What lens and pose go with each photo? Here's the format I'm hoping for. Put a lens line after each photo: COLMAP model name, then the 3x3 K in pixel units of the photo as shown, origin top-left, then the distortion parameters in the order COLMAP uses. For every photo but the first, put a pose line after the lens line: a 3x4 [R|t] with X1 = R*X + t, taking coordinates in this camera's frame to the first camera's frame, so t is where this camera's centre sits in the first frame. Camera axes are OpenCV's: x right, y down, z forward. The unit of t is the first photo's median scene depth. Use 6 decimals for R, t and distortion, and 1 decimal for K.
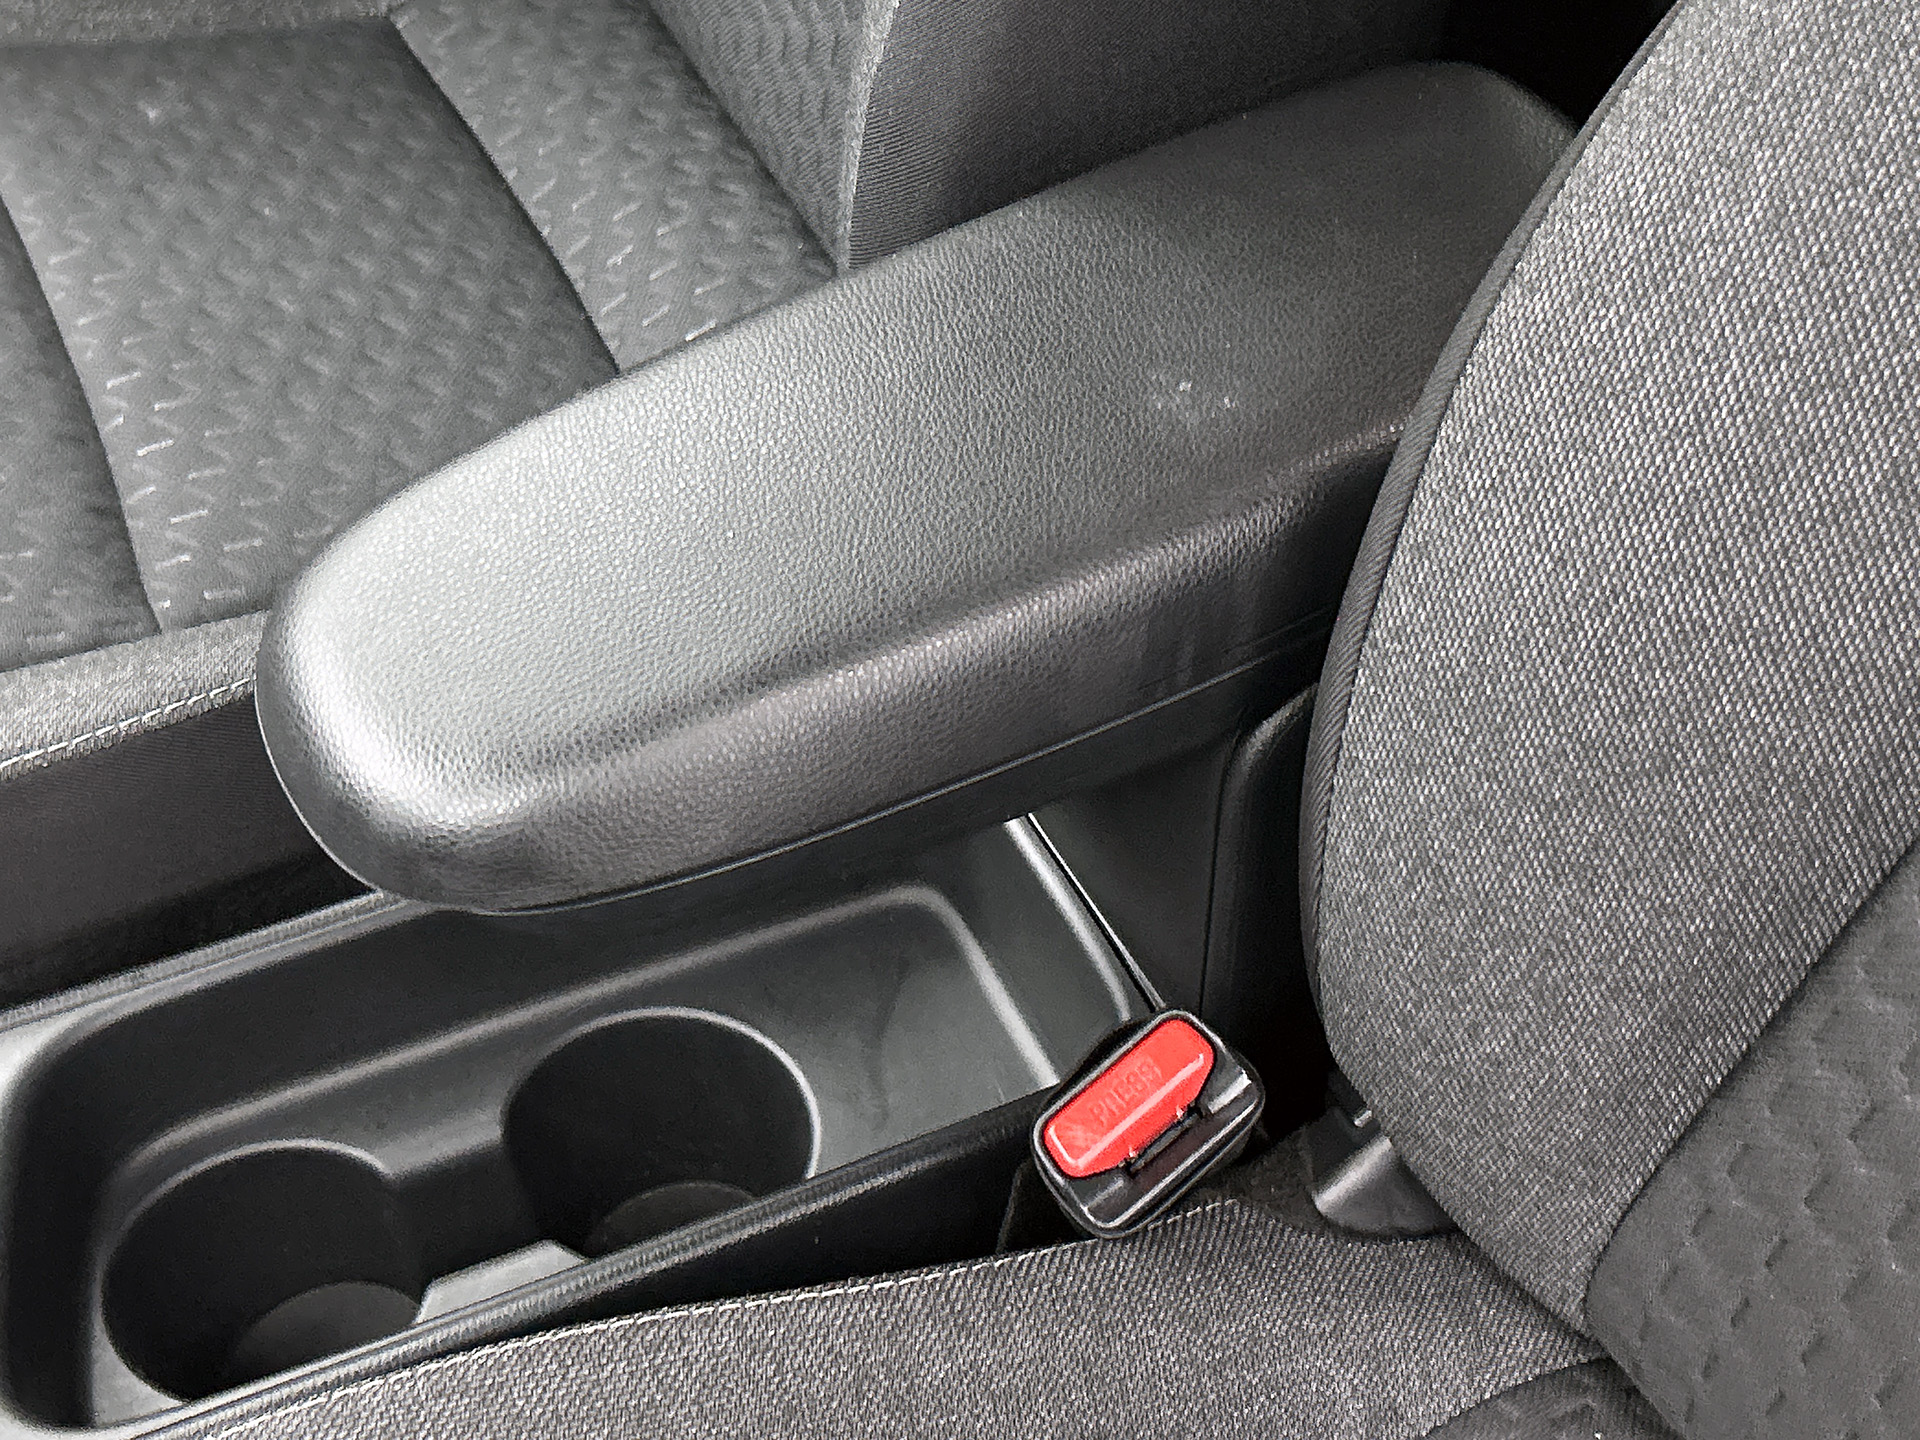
lens RADIAL K [[2758.1, 0, 960.0], [0, 2758.1, 720.0], [0, 0, 1]] dist [0.106065, 0.018579]
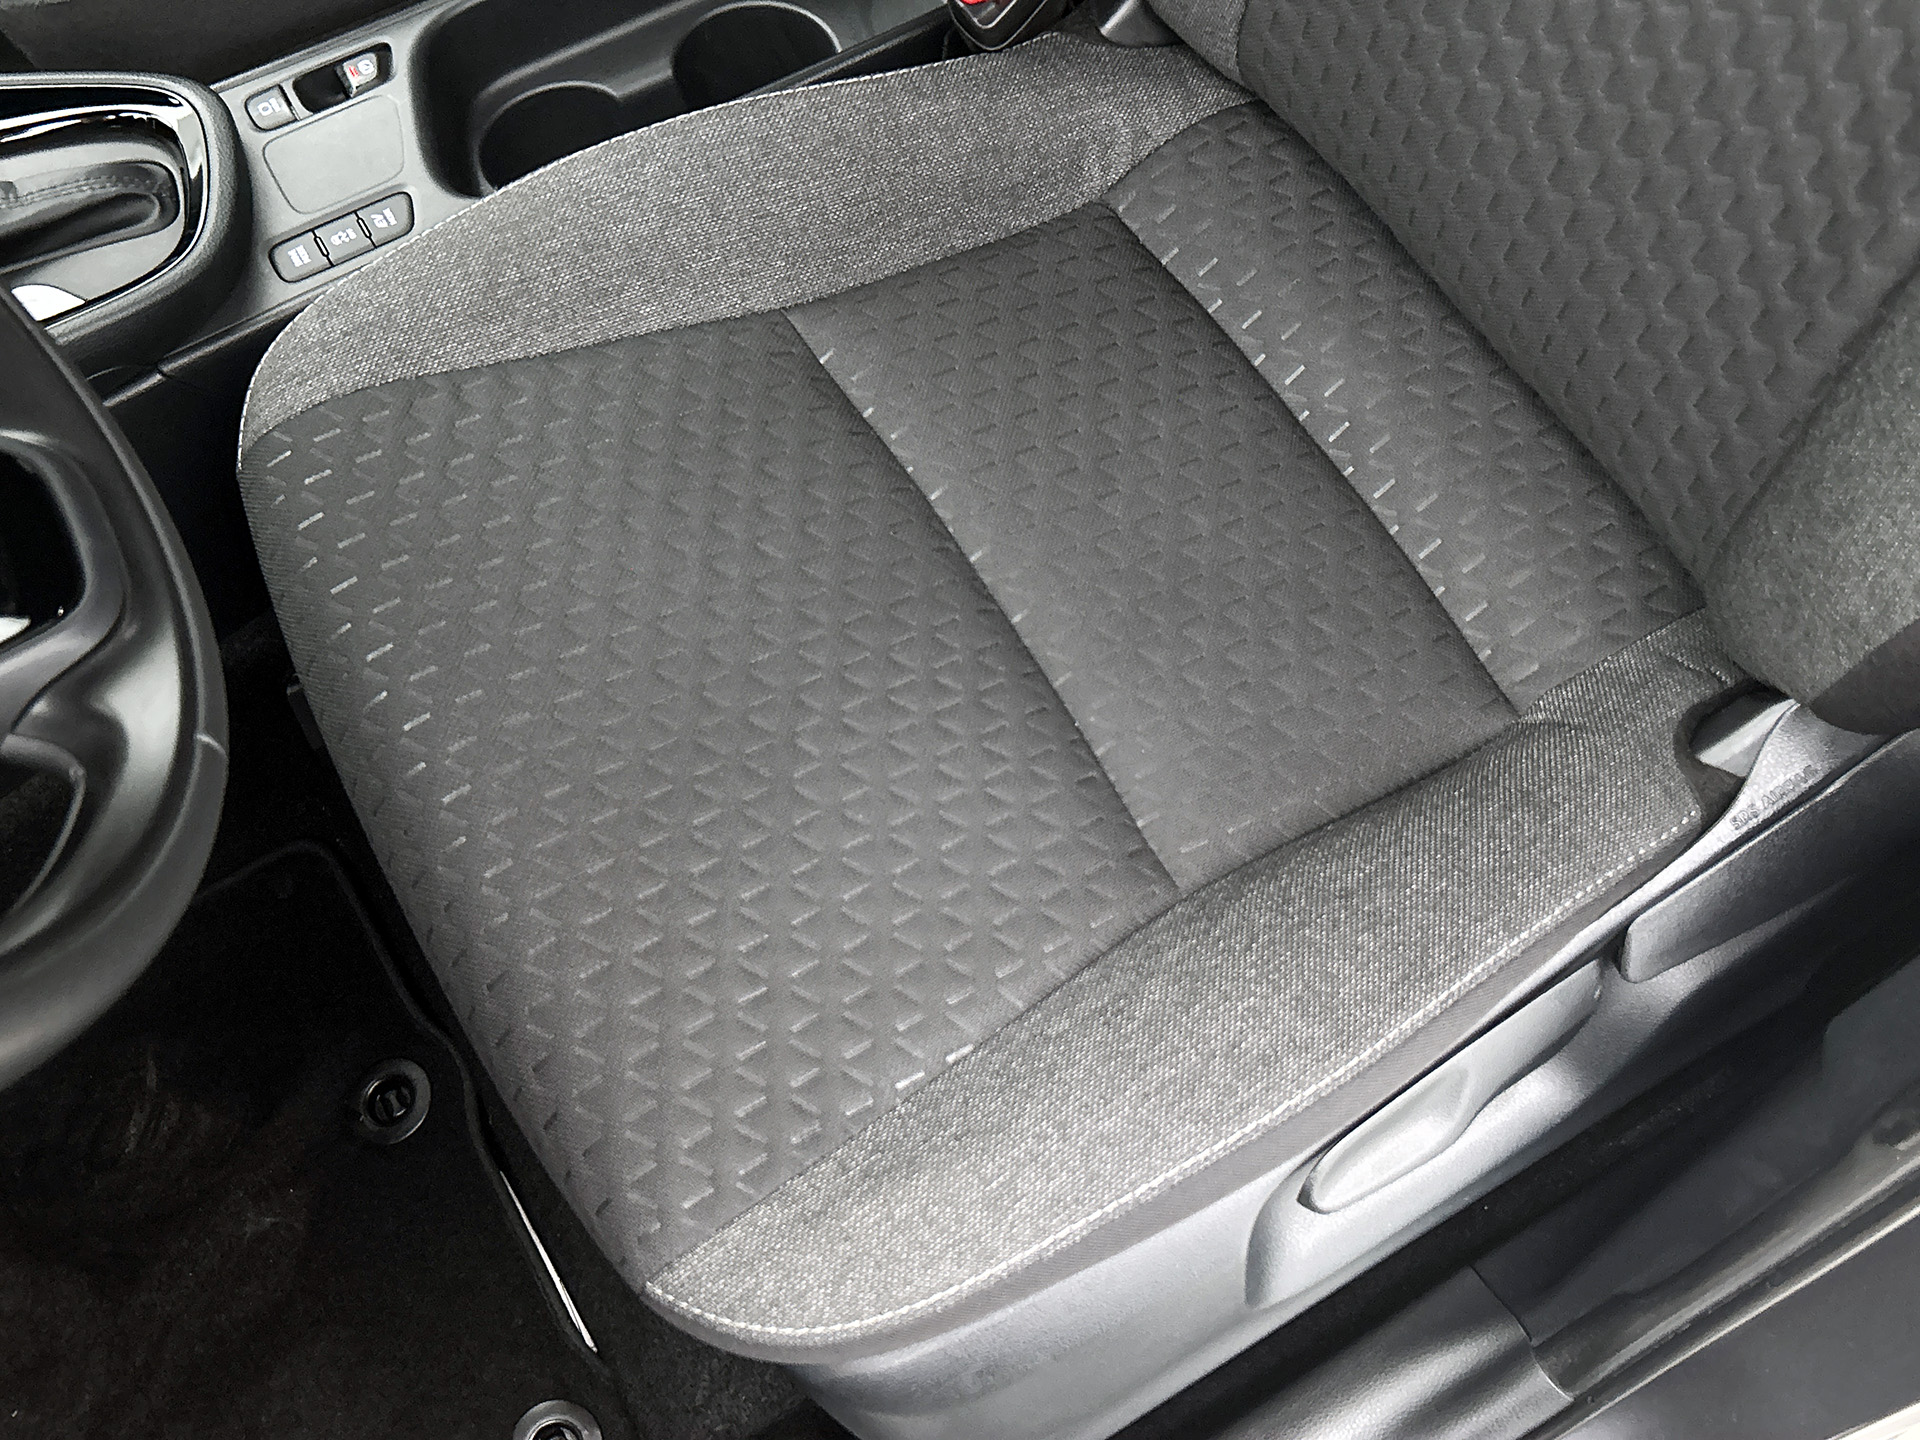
lens RADIAL K [[1905.3, 0, 960.0], [0, 1905.3, 720.0], [0, 0, 1]] dist [0.088422, -0.236041]
pose [[0.995470, -0.092473, -0.022092, 0.016743], [0.094823, 0.948769, 0.301406, 0.216559], [-0.006912, -0.302135, 0.953240, -0.405084]]
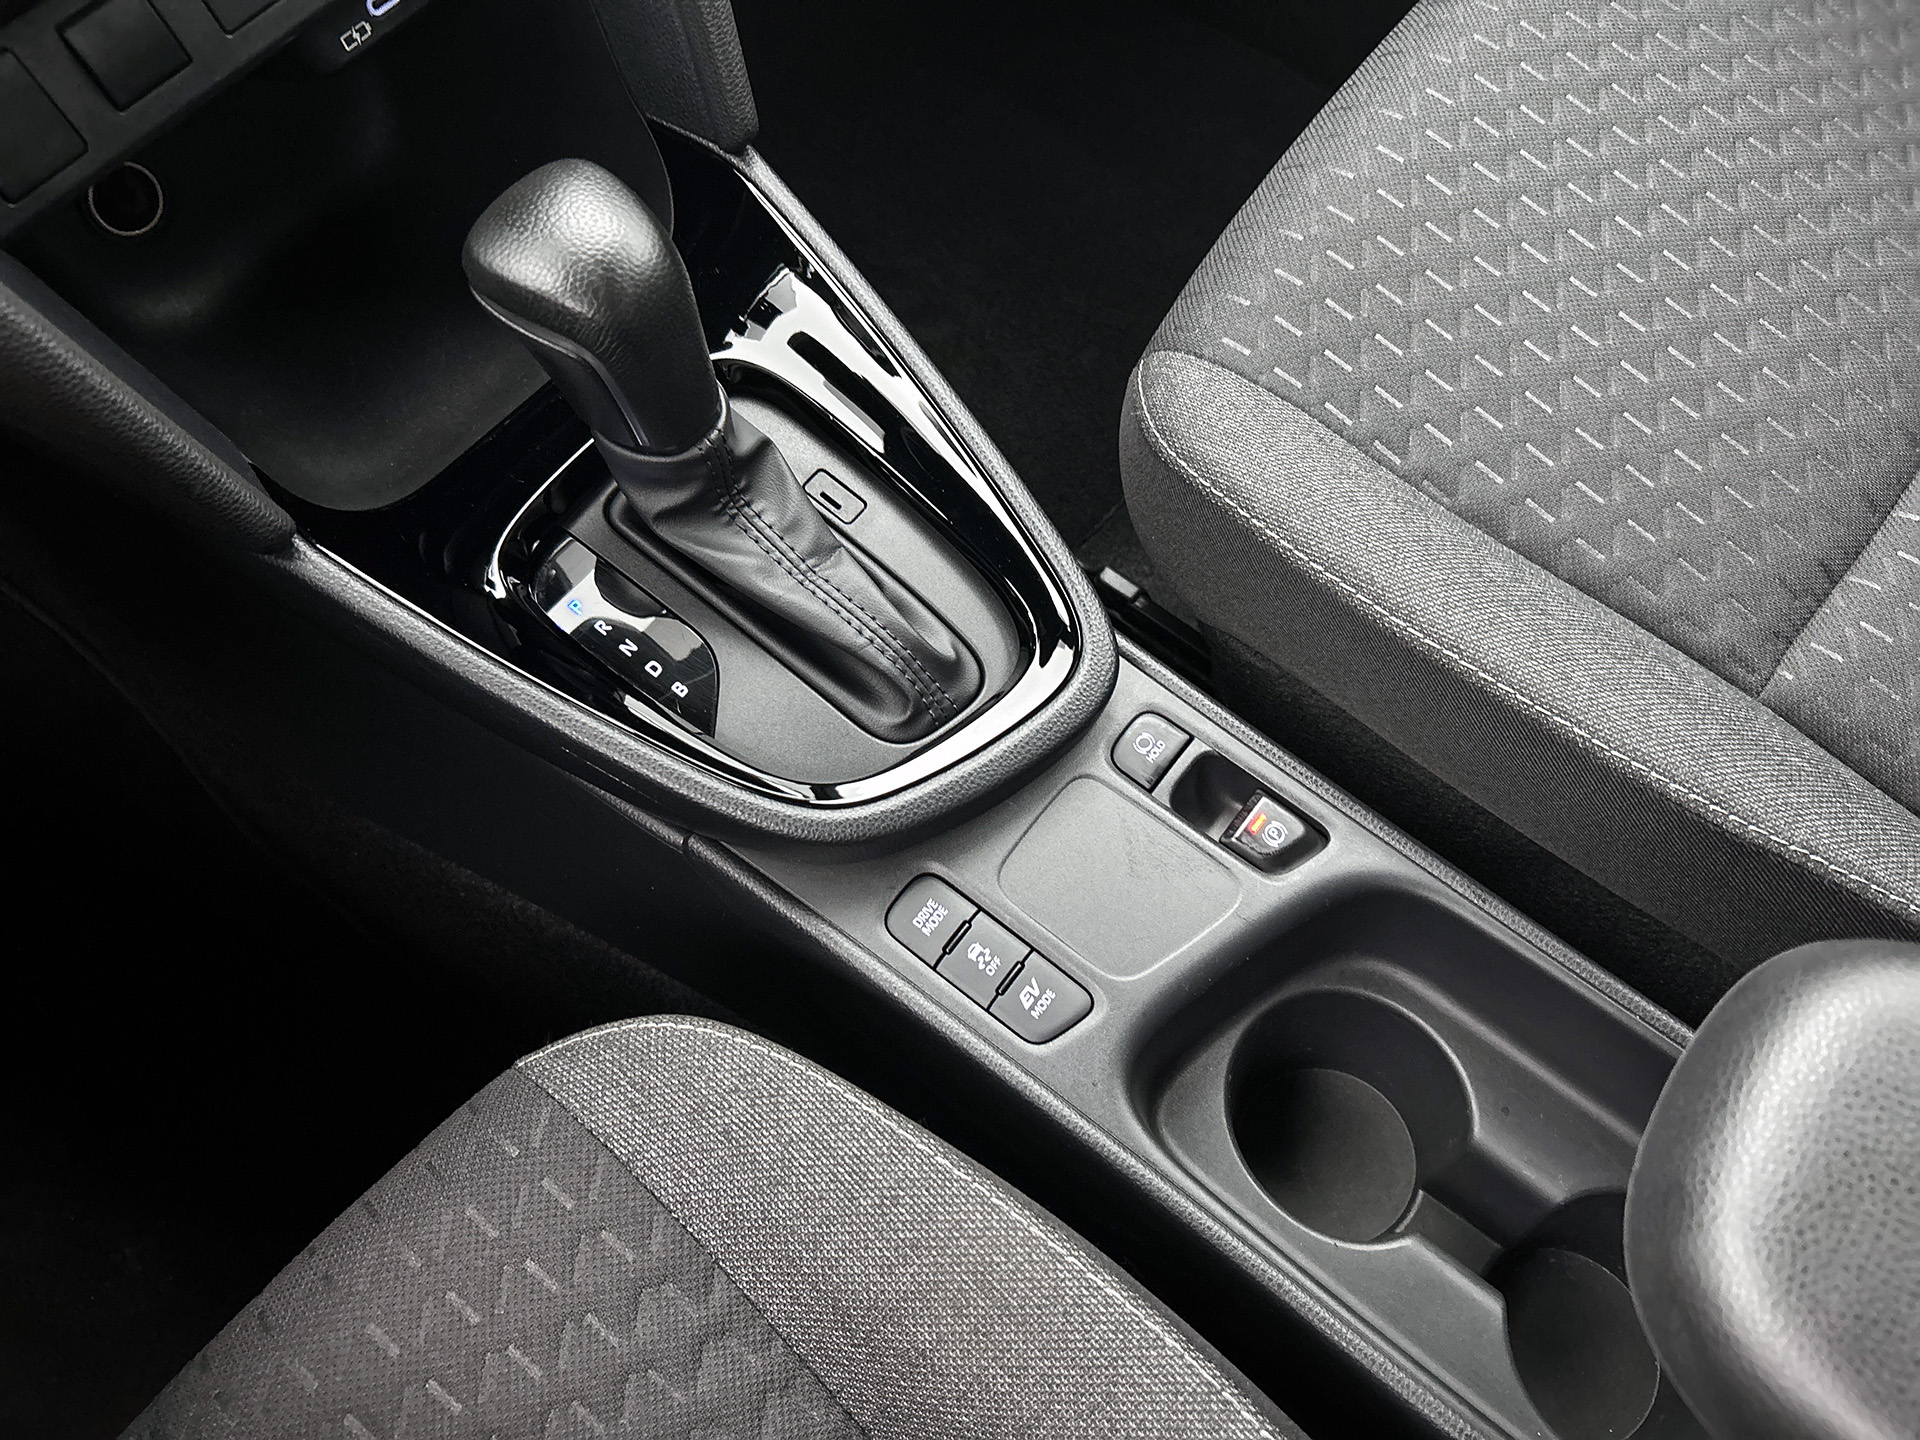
lens RADIAL K [[1436.5, 0, 960.0], [0, 1436.5, 720.0], [0, 0, 1]] dist [0.059115, -0.095762]
pose [[0.445312, 0.806590, -0.388729, -0.231168], [-0.642703, 0.590227, 0.488432, -0.123455], [0.623403, 0.032333, 0.781232, 0.398504]]
